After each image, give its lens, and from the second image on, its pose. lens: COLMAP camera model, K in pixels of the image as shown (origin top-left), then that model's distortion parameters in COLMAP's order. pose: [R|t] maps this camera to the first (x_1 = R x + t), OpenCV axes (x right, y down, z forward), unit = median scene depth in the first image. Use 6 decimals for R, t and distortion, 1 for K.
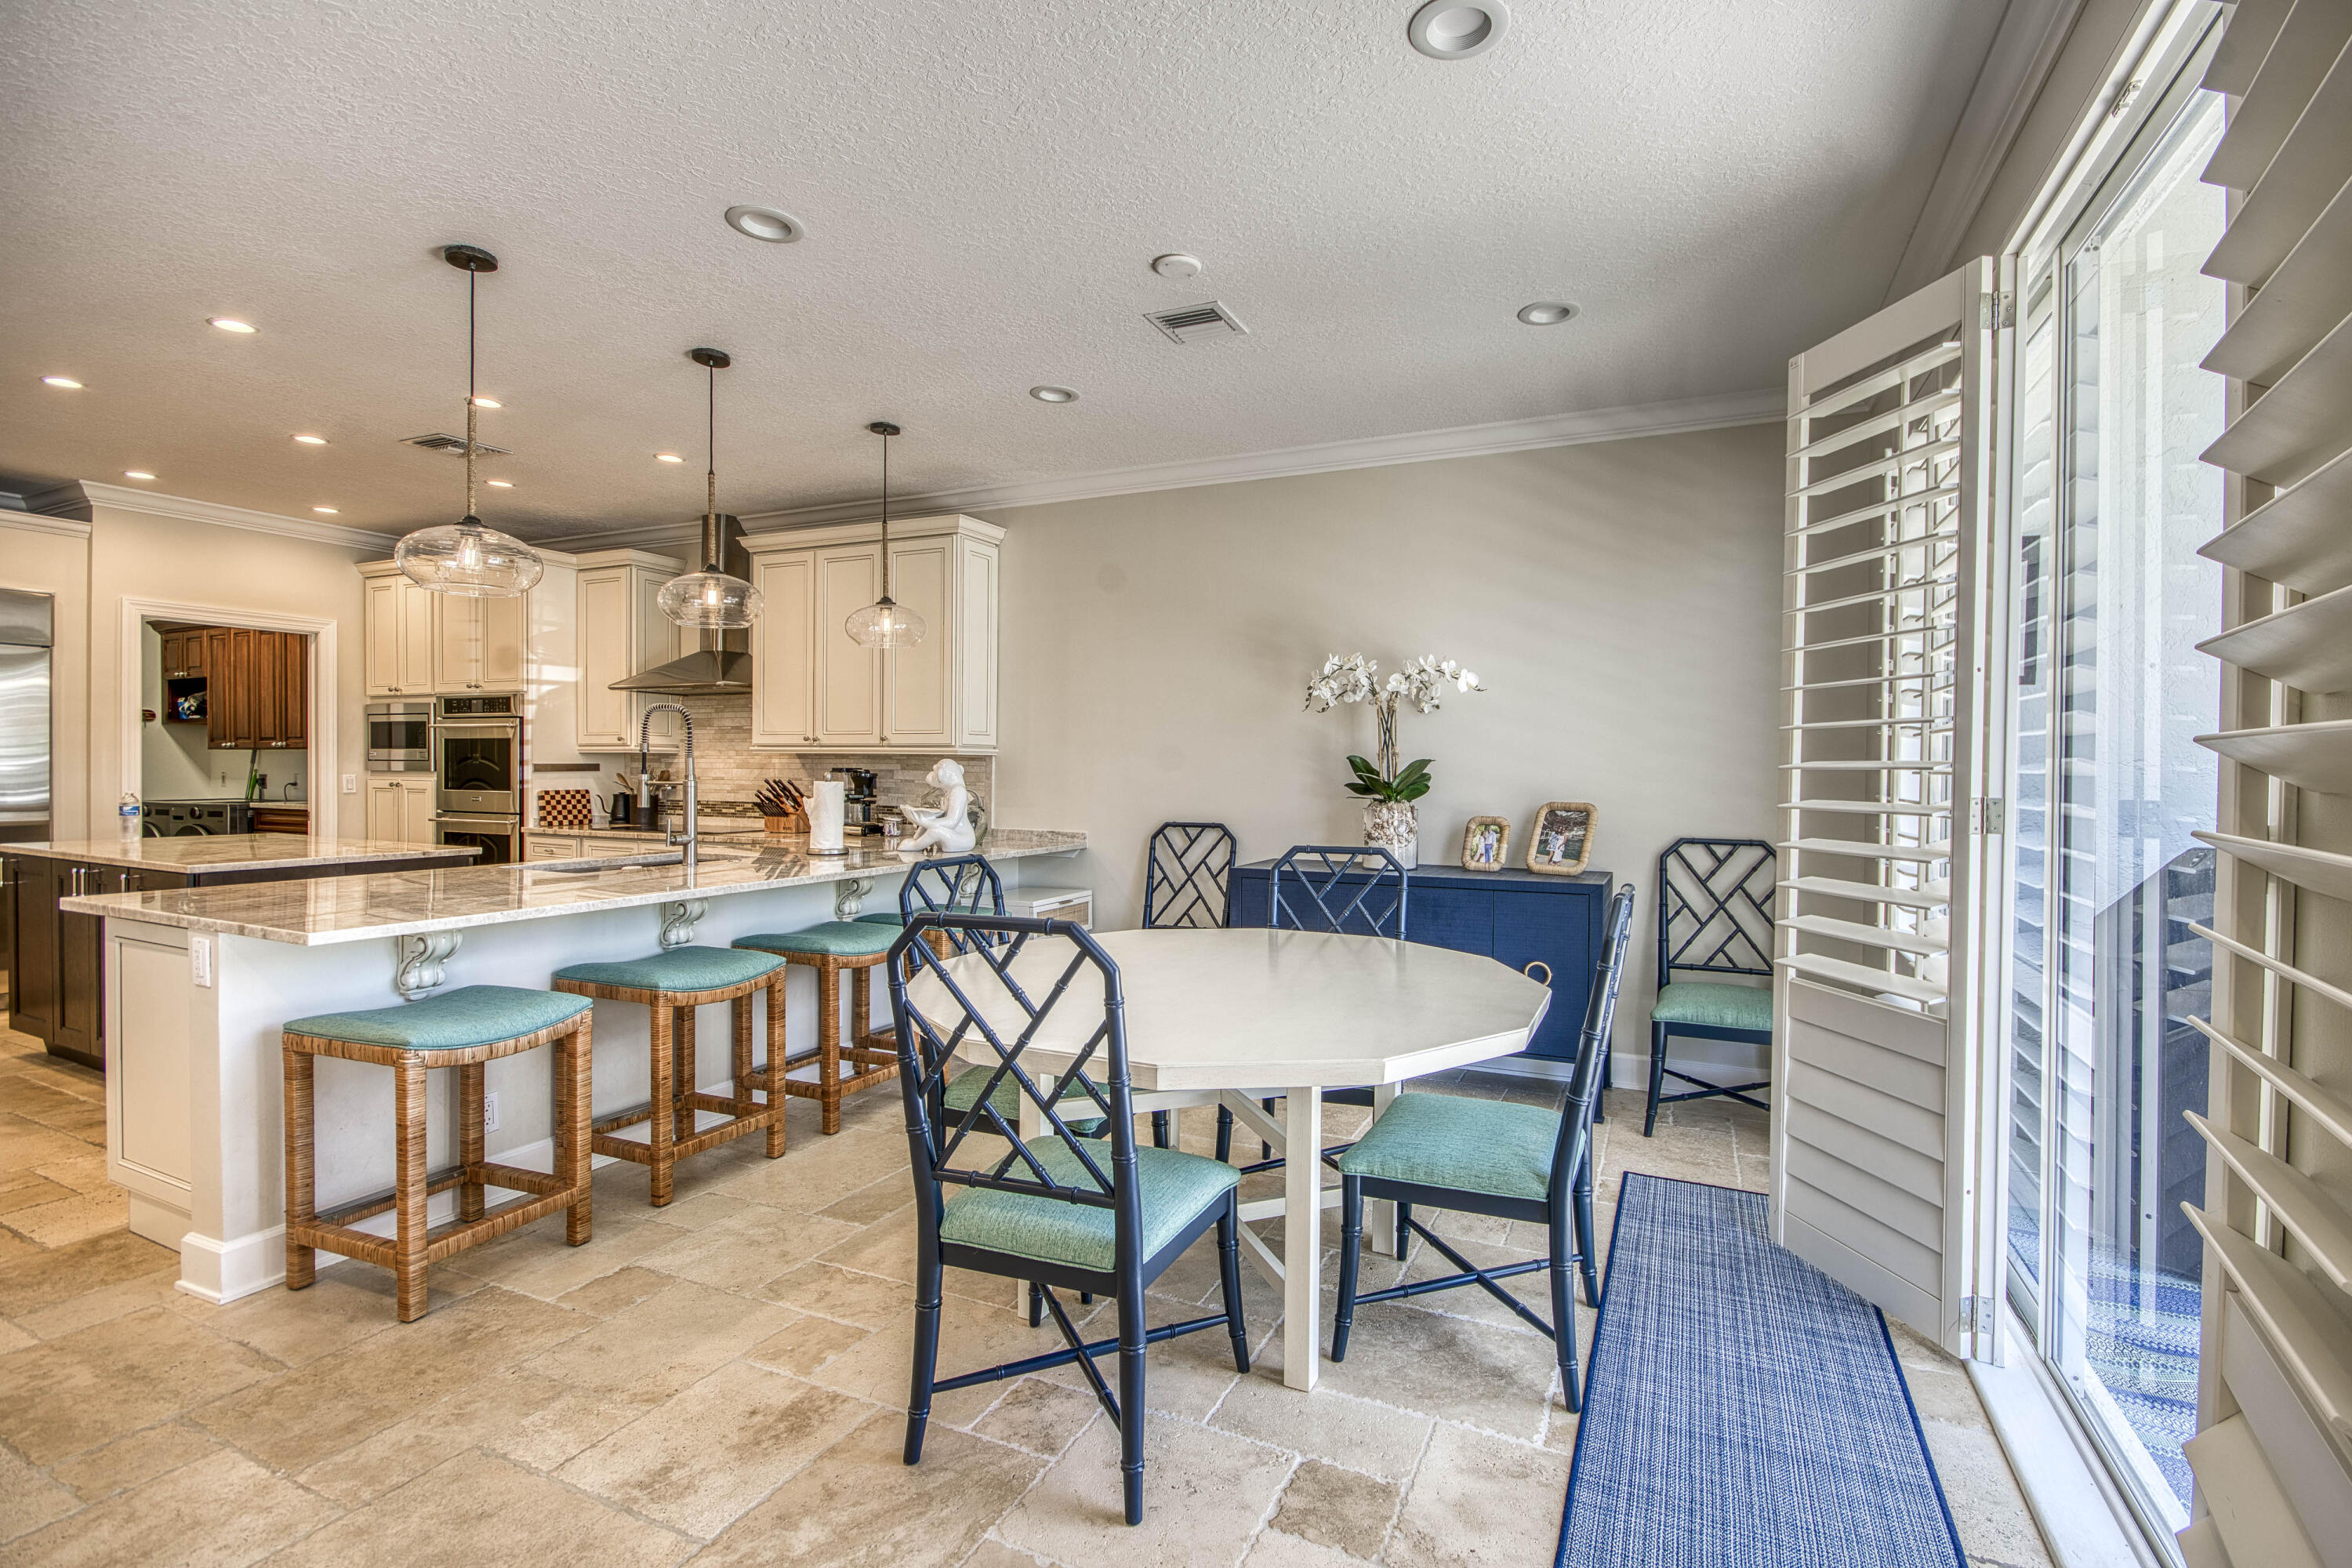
lens RADIAL K [[1035.8, 0, 1243.7], [0, 1035.8, 778.4], [0, 0, 1]] dist [0.009754, -0.014173]
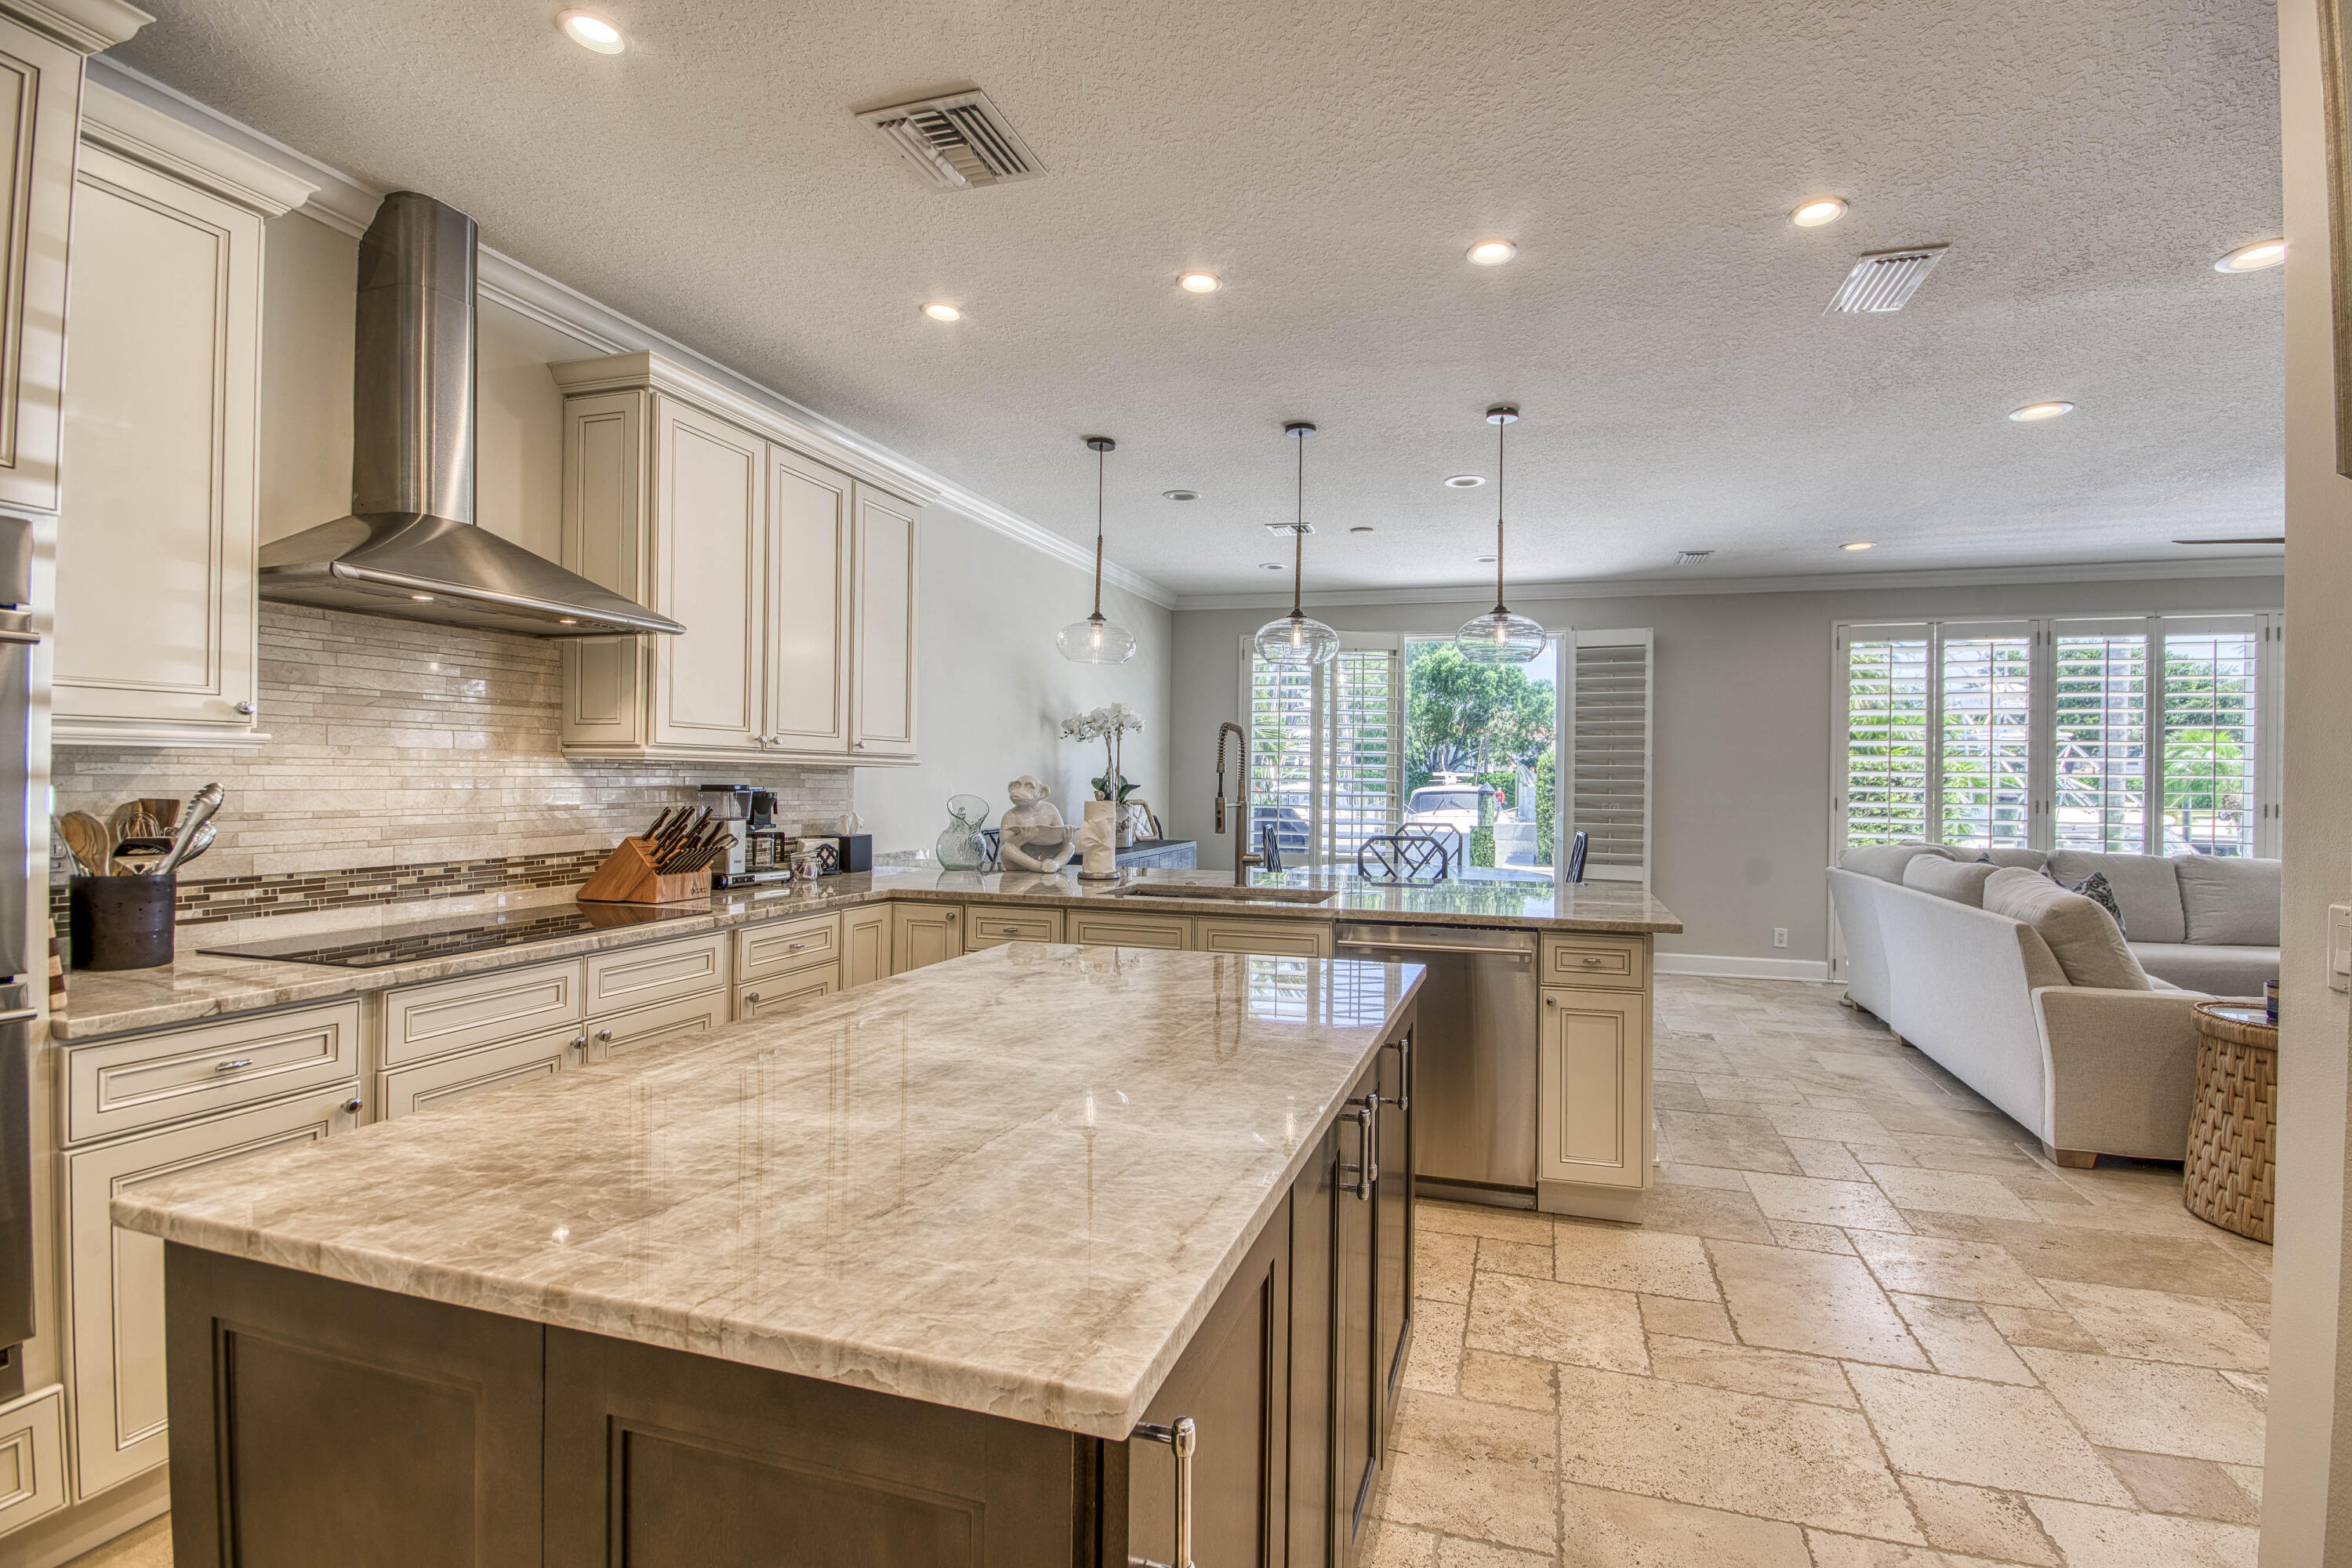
lens RADIAL K [[1045.3, 0, 1240.8], [0, 1045.3, 774.0], [0, 0, 1]] dist [-0.003126, -0.000775]
pose [[-0.120730, -0.003703, 0.992678, -1.068858], [-0.000502, 0.999993, 0.003669, -0.019667], [-0.992685, -0.000056, -0.120731, 0.778950]]
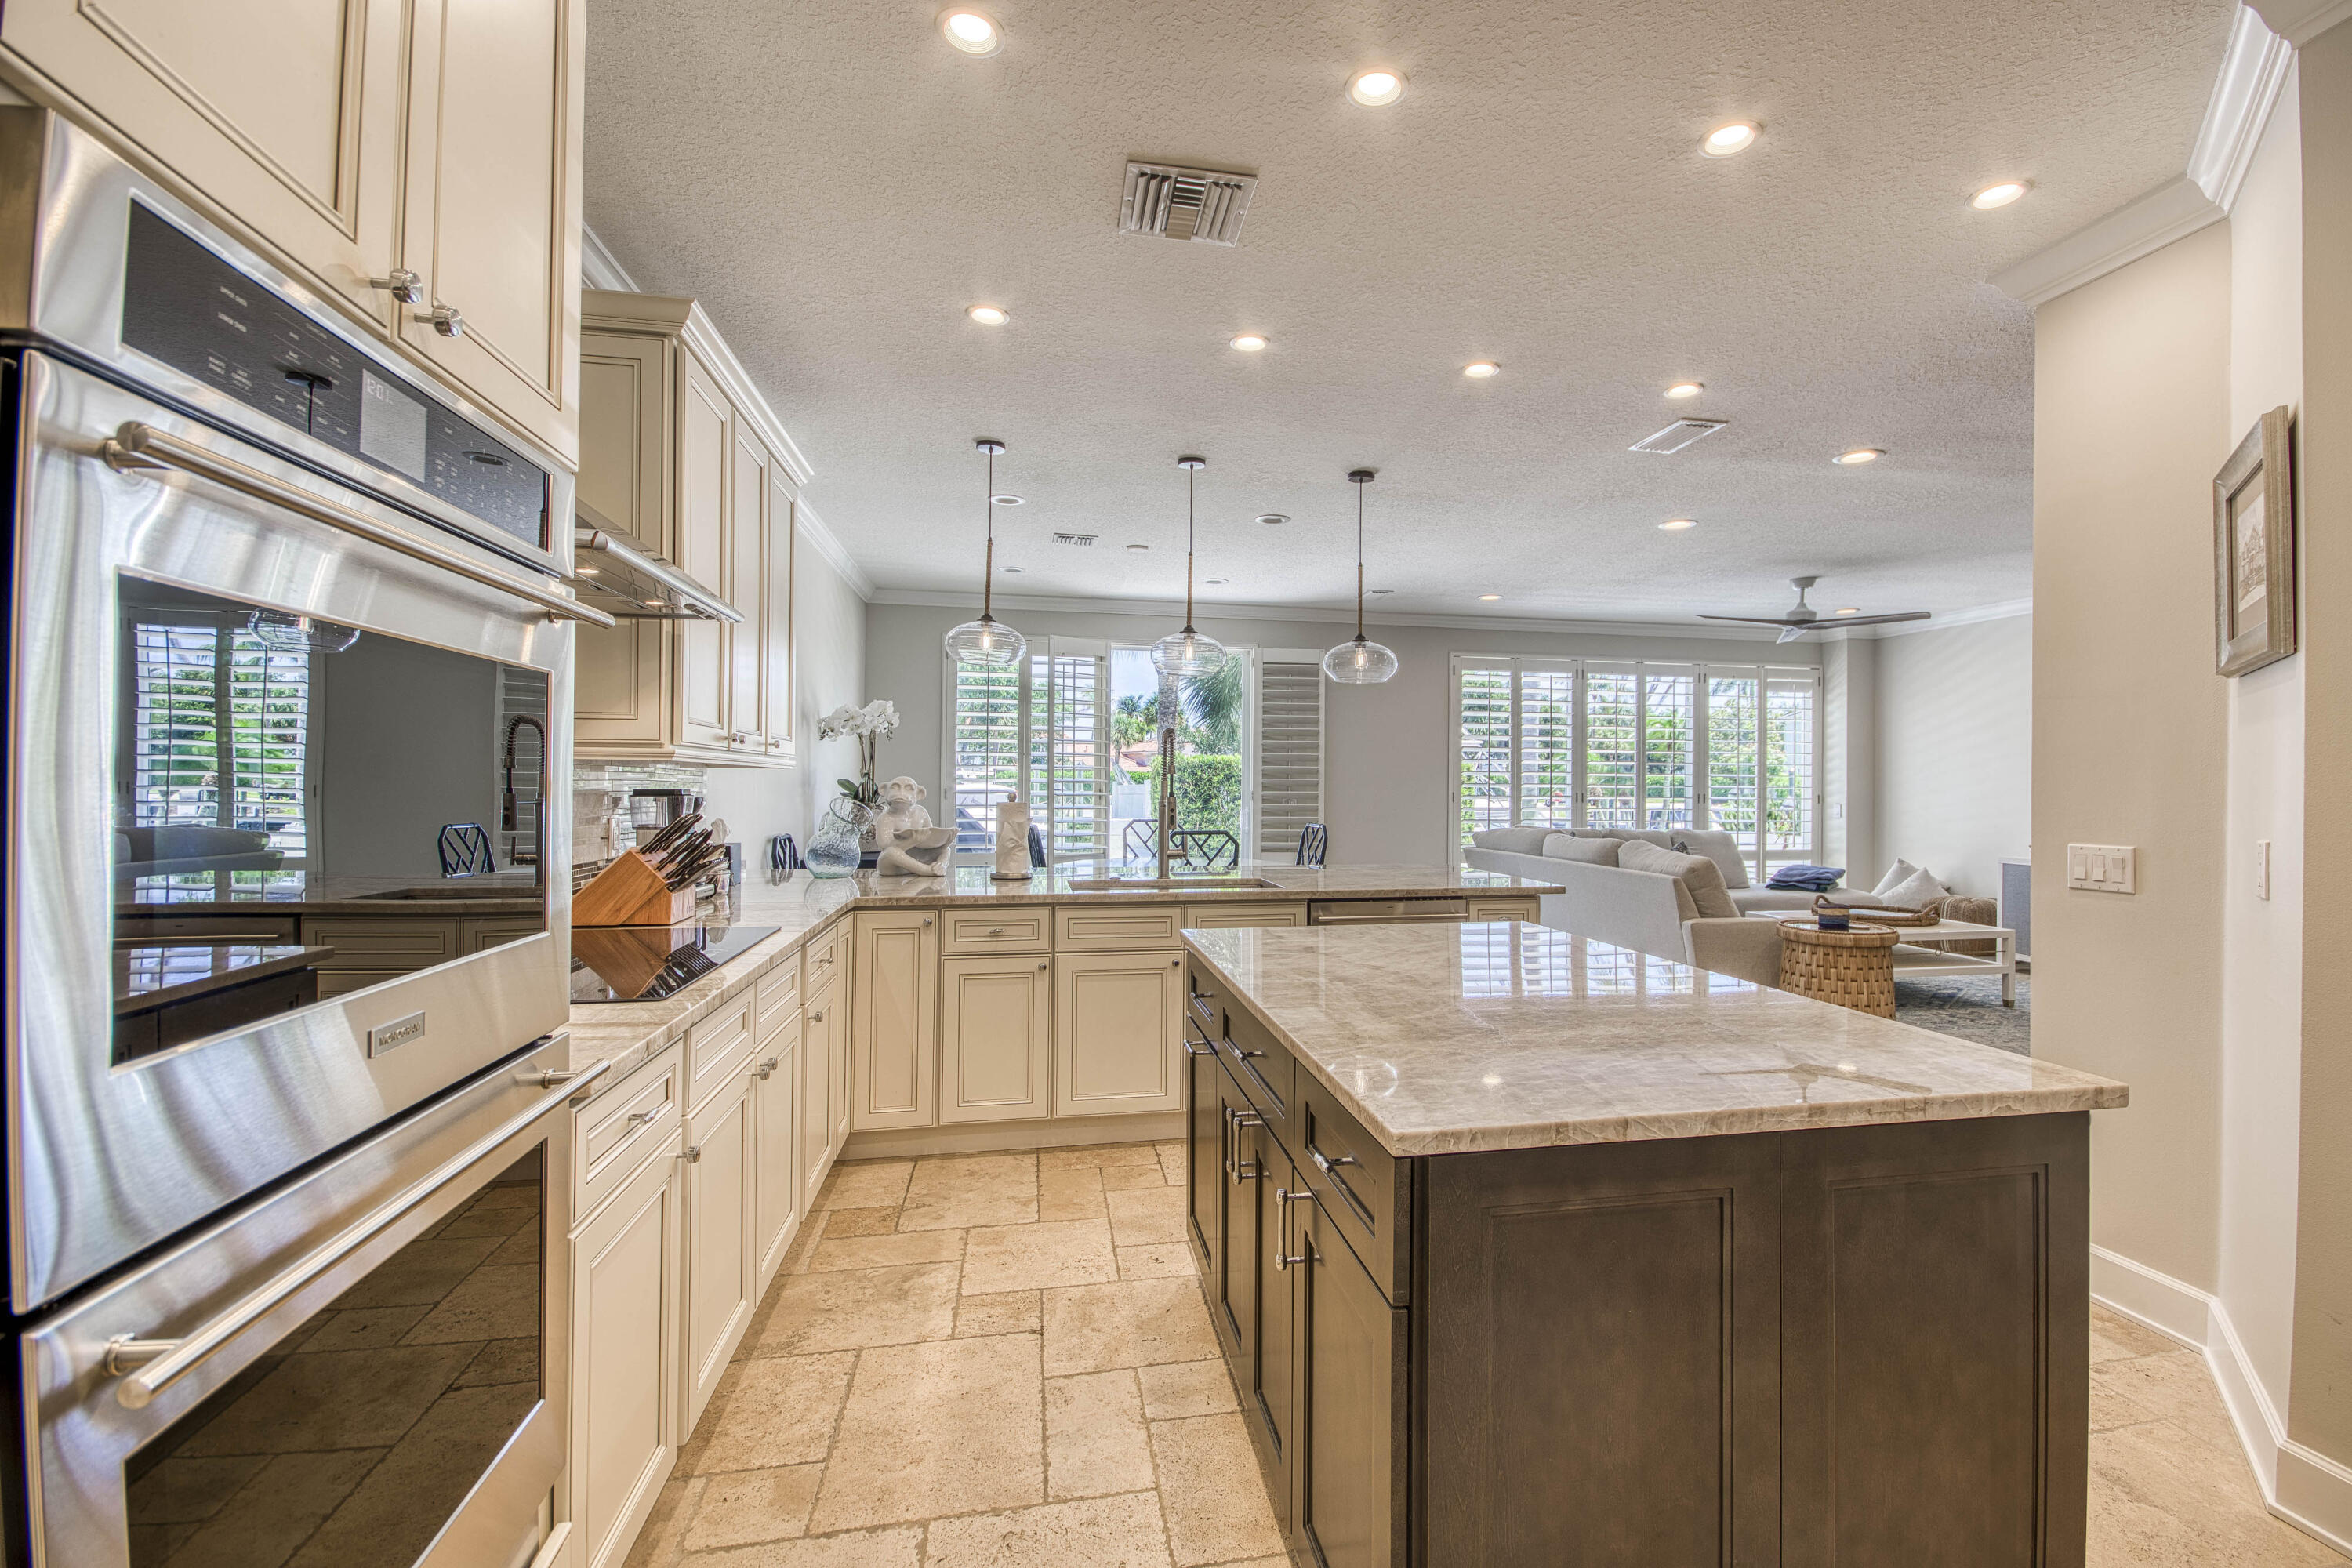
lens RADIAL K [[1040.9, 0, 1241.9], [0, 1040.9, 774.8], [0, 0, 1]] dist [-0.001528, -0.000660]
pose [[-0.568179, -0.005216, 0.822888, -1.031225], [-0.001574, 0.999985, 0.005252, -0.021415], [-0.822903, 0.001689, -0.568179, 1.081567]]
